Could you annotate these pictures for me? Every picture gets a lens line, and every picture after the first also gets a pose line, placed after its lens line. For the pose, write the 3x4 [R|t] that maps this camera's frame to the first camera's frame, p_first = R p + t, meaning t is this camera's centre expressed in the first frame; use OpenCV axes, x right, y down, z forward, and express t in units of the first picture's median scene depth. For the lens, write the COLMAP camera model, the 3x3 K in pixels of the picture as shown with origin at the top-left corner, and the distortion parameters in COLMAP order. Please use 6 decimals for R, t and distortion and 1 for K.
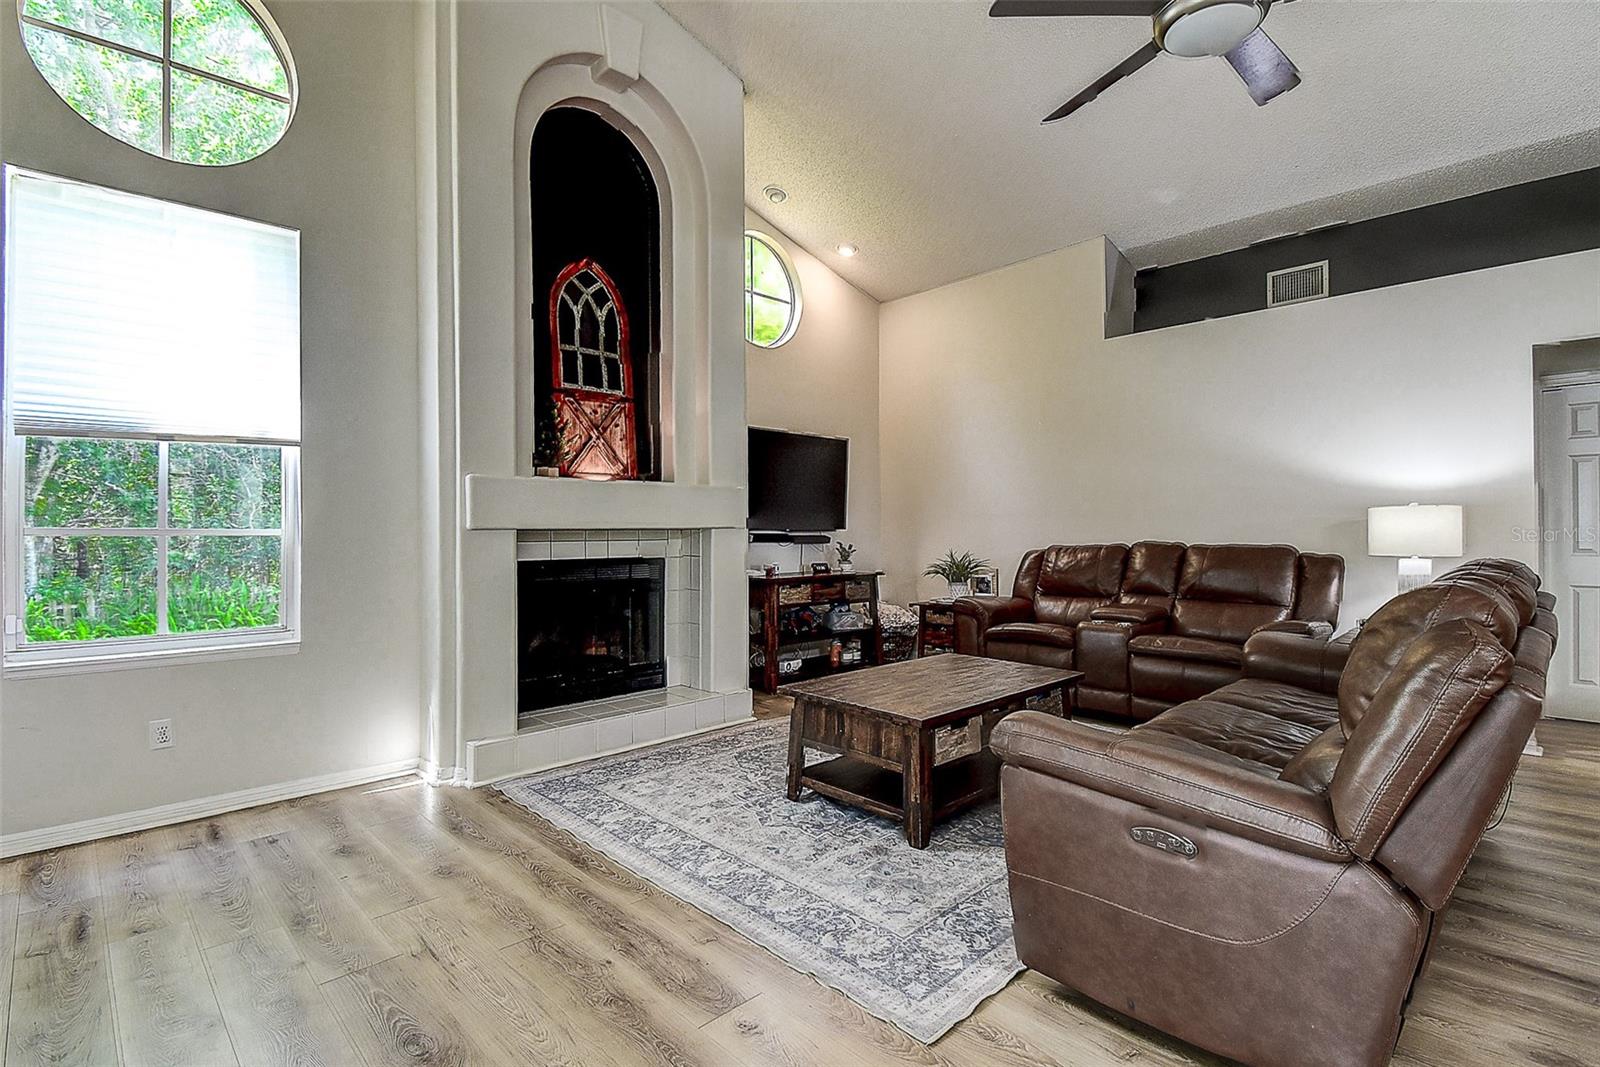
lens RADIAL K [[763.6, 0, 793.4], [0, 763.6, 532.4], [0, 0, 1]] dist [0.016658, -0.017679]
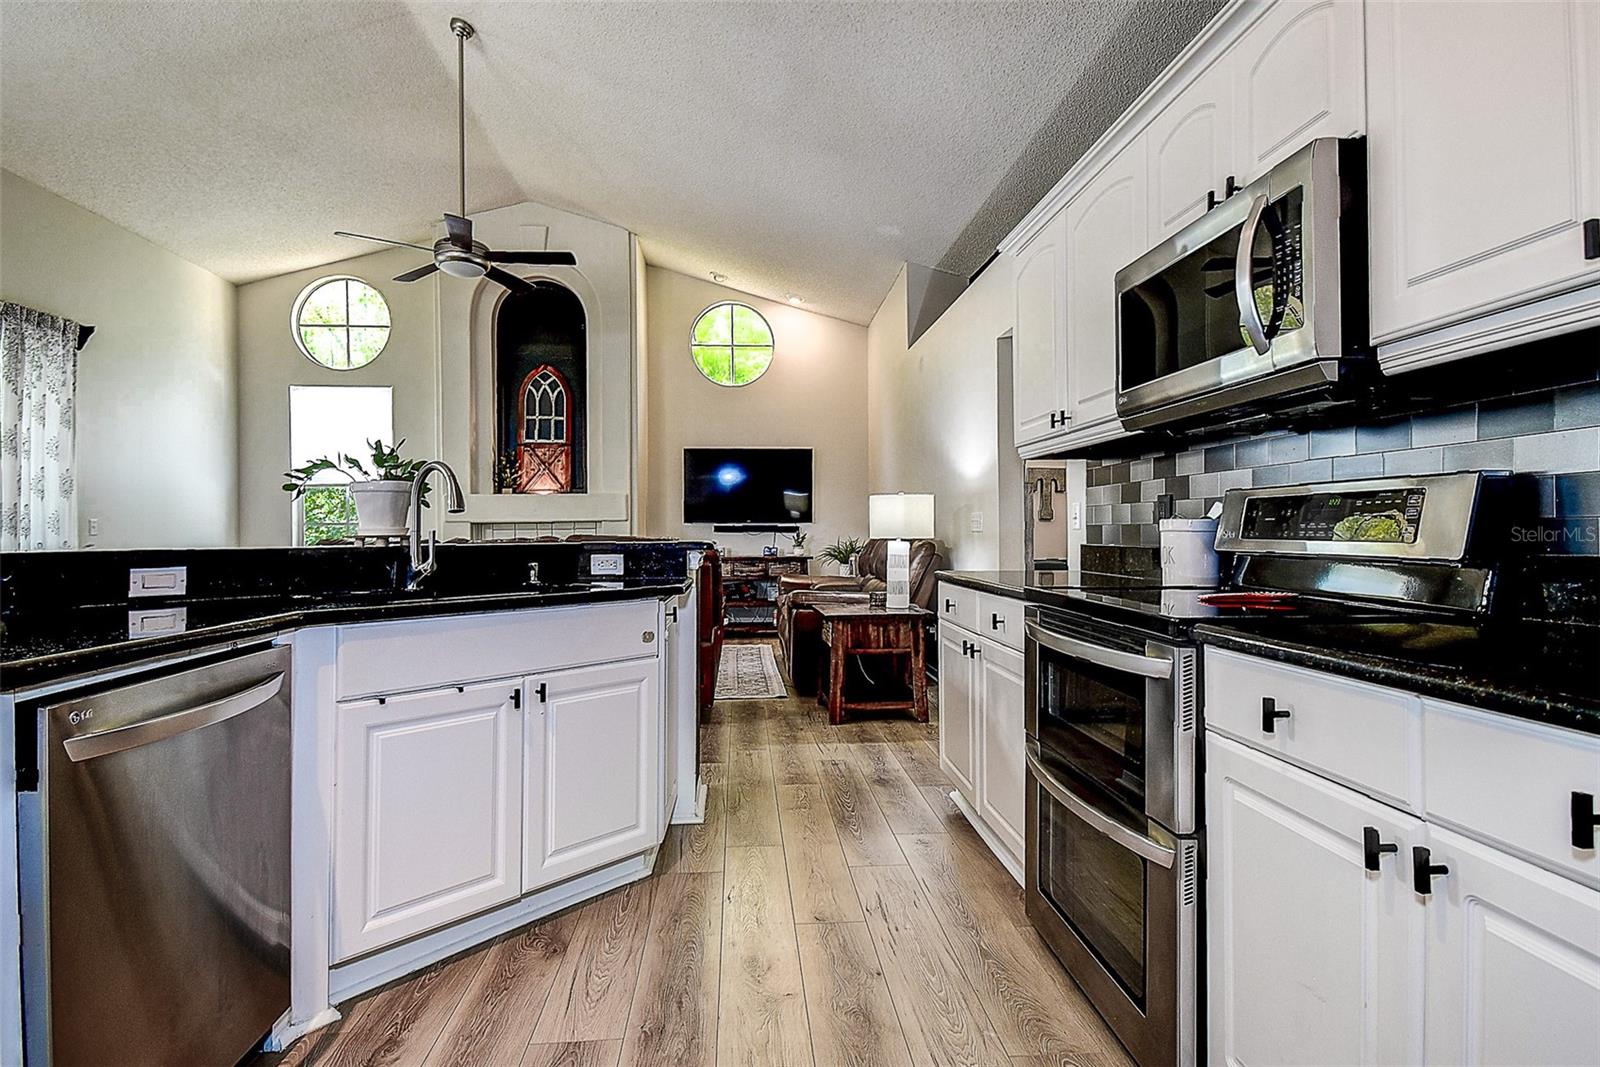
lens RADIAL K [[818.1, 0, 800.1], [0, 818.1, 531.3], [0, 0, 1]] dist [0.013265, -0.004764]
pose [[0.761613, -0.003014, -0.648025, 1.346106], [0.003452, 0.999994, -0.000594, 0.017468], [0.648023, -0.001785, 0.761619, -0.021770]]
